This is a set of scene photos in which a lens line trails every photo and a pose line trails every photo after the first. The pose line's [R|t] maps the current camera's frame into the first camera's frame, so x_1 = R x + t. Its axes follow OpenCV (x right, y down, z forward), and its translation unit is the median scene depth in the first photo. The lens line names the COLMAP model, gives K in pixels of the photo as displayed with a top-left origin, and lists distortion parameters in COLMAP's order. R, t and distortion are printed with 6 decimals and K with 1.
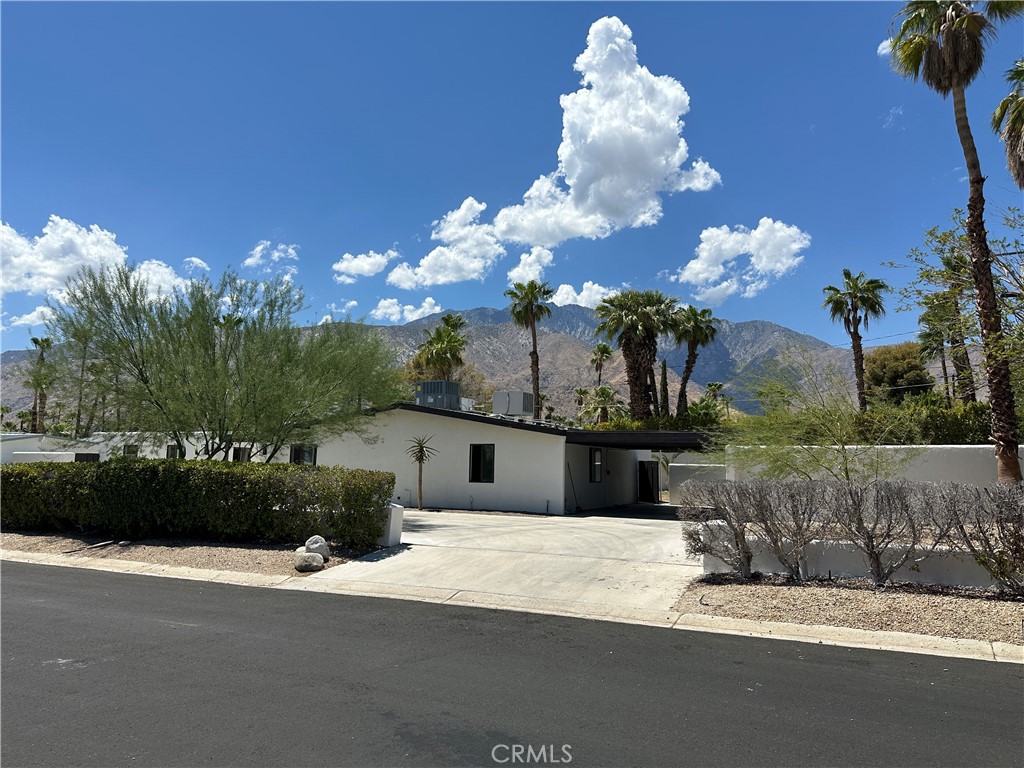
lens RADIAL K [[723.7, 0, 512.0], [0, 723.7, 384.0], [0, 0, 1]] dist [-0.002429, -0.000072]
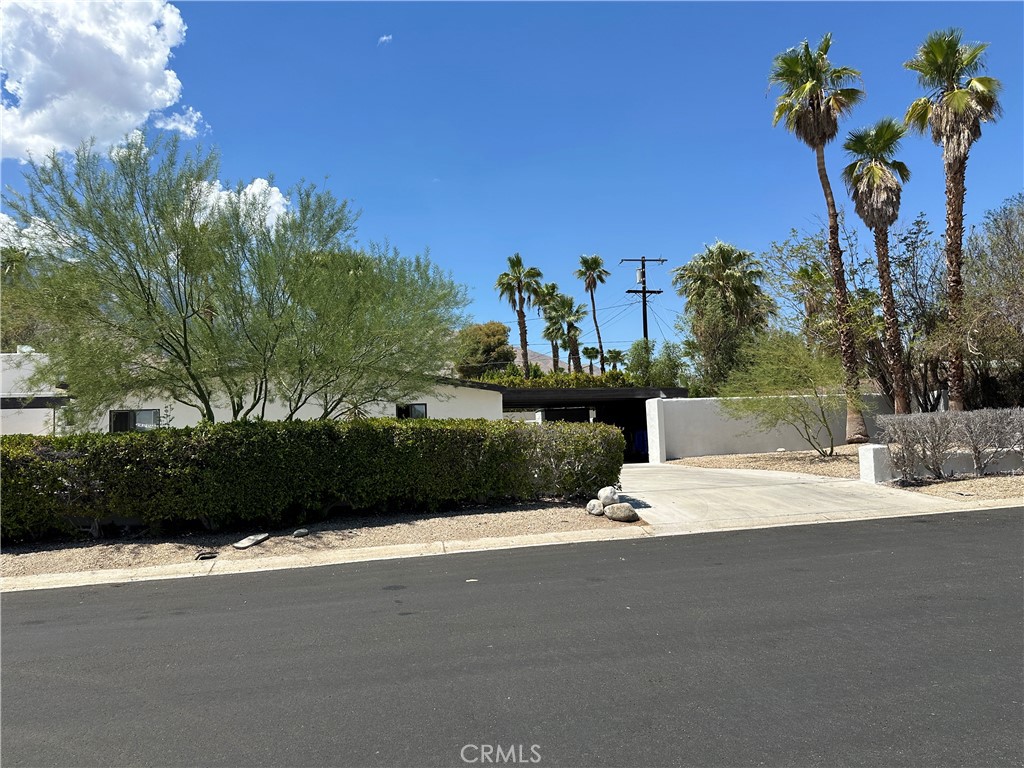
lens RADIAL K [[724.2, 0, 512.0], [0, 724.2, 384.0], [0, 0, 1]] dist [0.157519, -0.176635]
pose [[0.756962, 0.004460, 0.653443, -0.602016], [-0.031460, 0.999066, 0.029625, 0.026569], [-0.652701, -0.042983, 0.756396, 0.196321]]
